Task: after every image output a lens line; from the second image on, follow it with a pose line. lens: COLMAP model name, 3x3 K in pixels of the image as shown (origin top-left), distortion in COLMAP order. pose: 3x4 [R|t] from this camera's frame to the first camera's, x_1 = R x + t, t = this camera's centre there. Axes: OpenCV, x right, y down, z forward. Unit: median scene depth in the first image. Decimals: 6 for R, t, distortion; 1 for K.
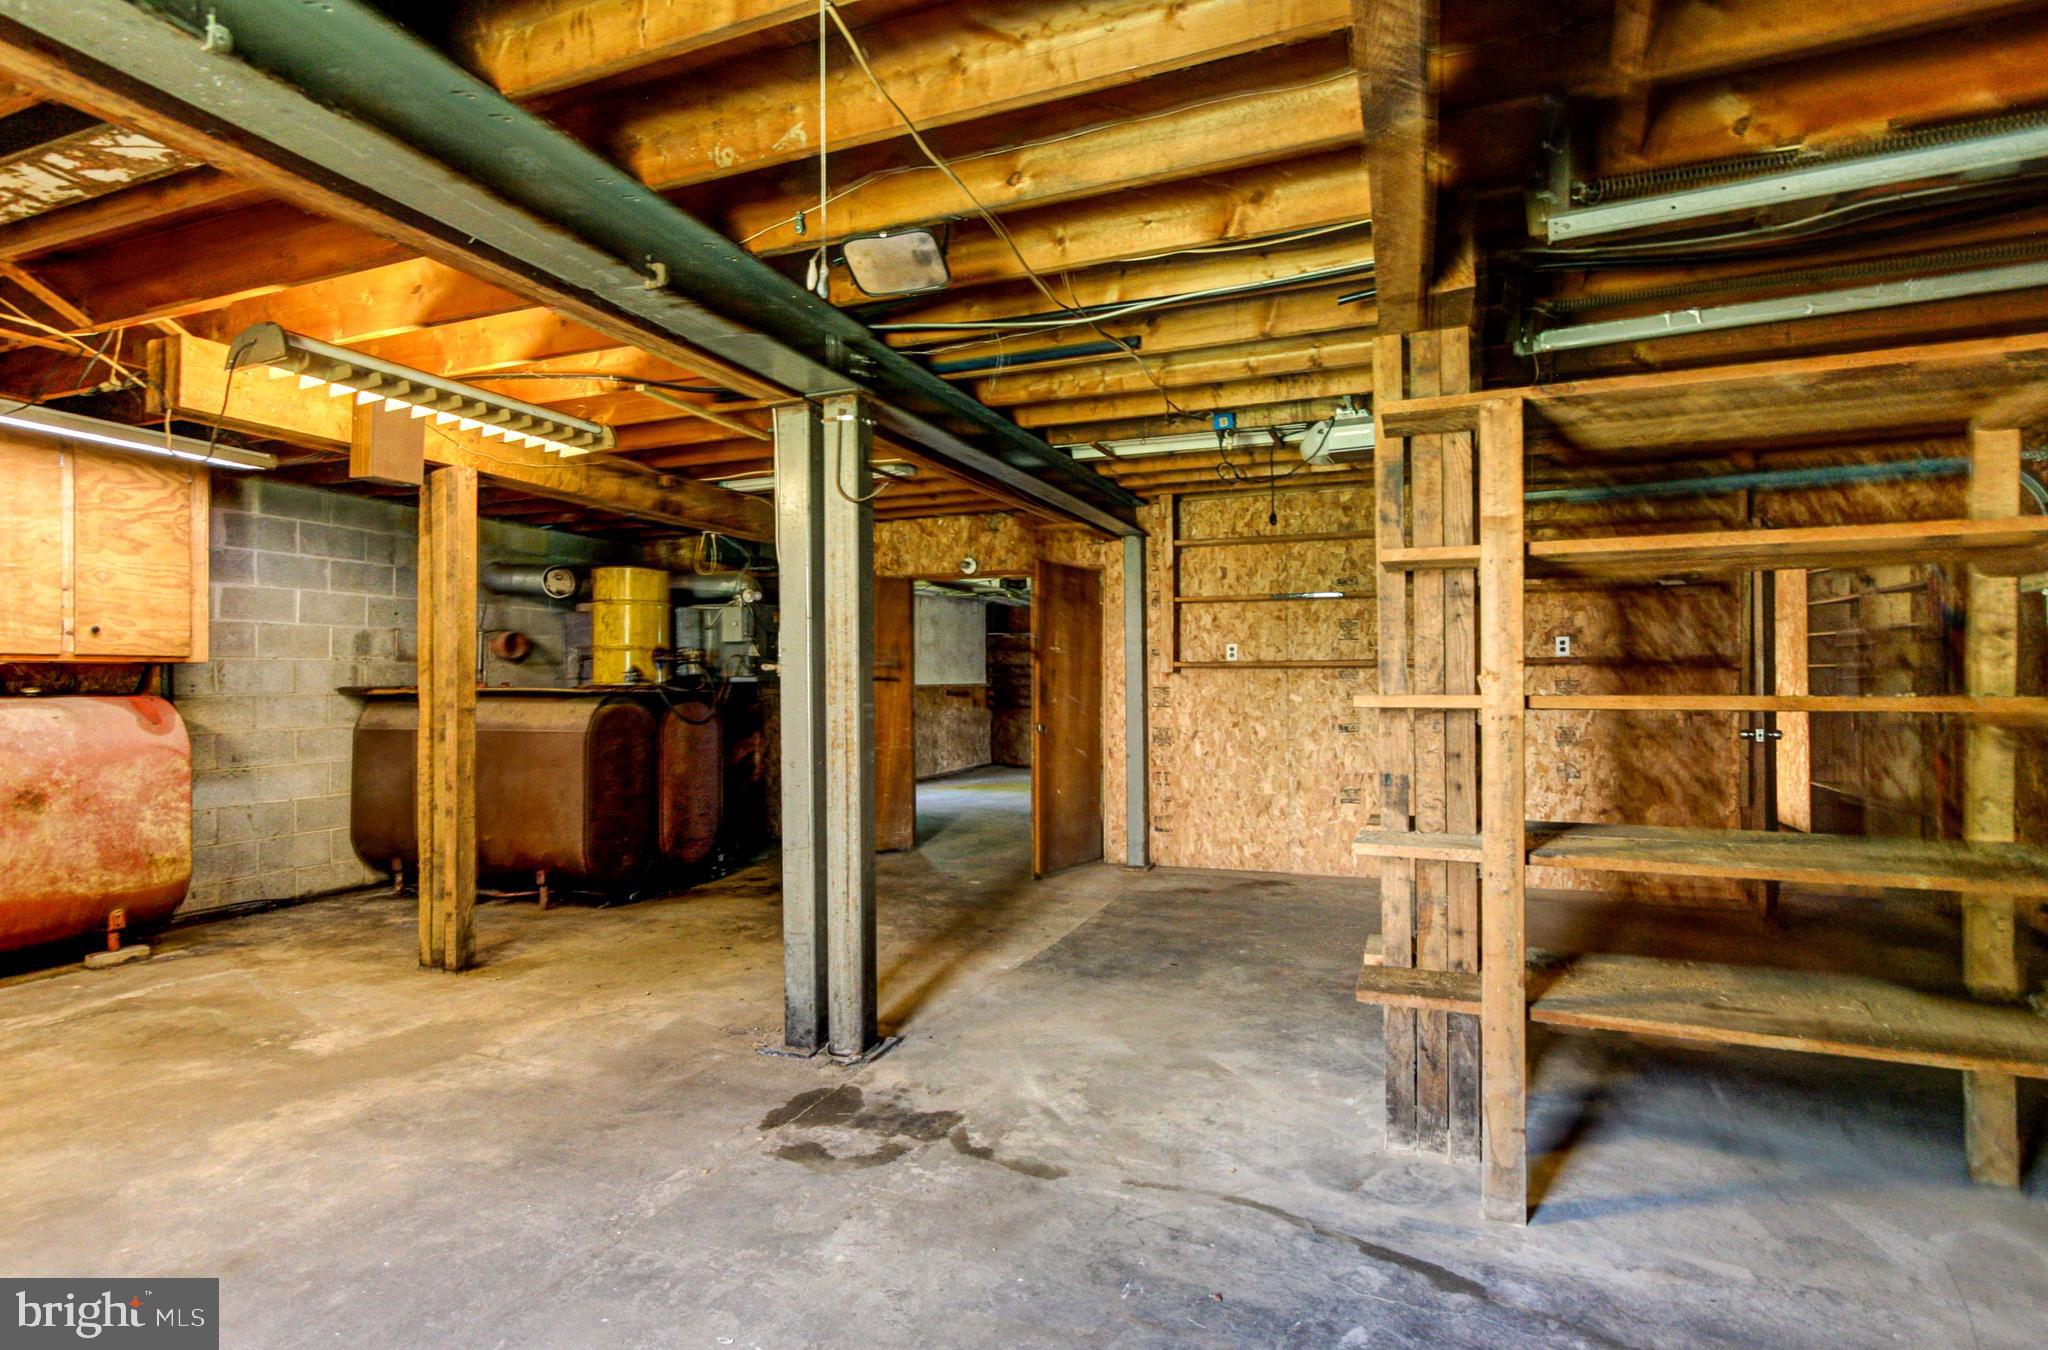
lens RADIAL K [[1024.6, 0, 1024.0], [0, 1024.6, 675.0], [0, 0, 1]] dist [0.003079, 0.001703]
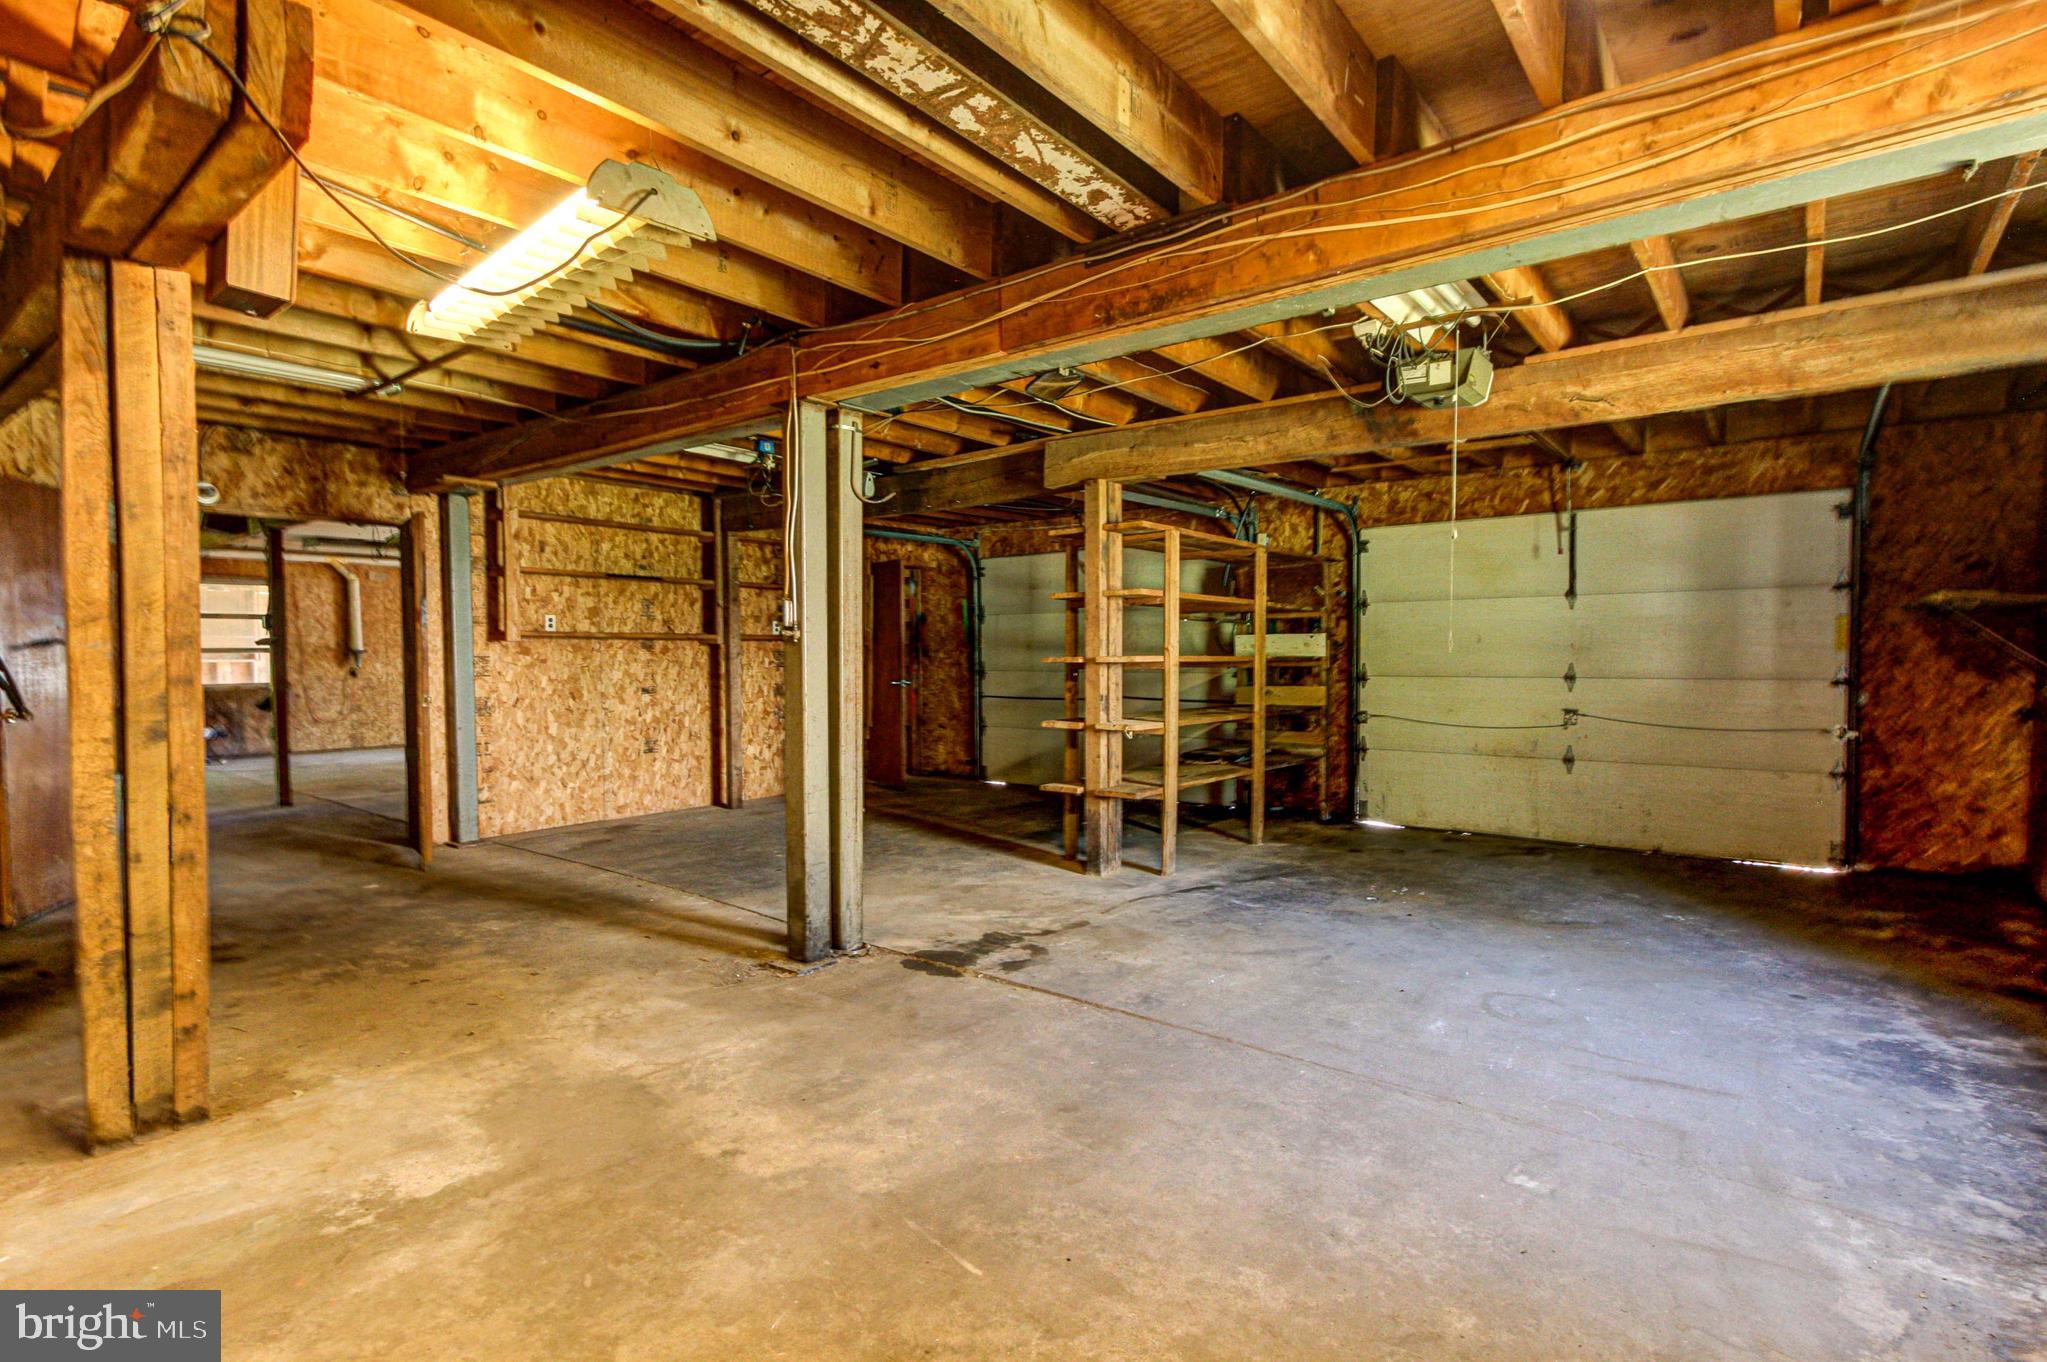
lens RADIAL K [[1025.4, 0, 1021.0], [0, 1025.4, 691.6], [0, 0, 1]] dist [-0.002819, 0.002472]
pose [[0.258595, -0.031558, 0.965470, -1.422599], [-0.007931, 0.999363, 0.034790, 0.016368], [-0.965953, -0.016654, 0.258180, 0.536331]]
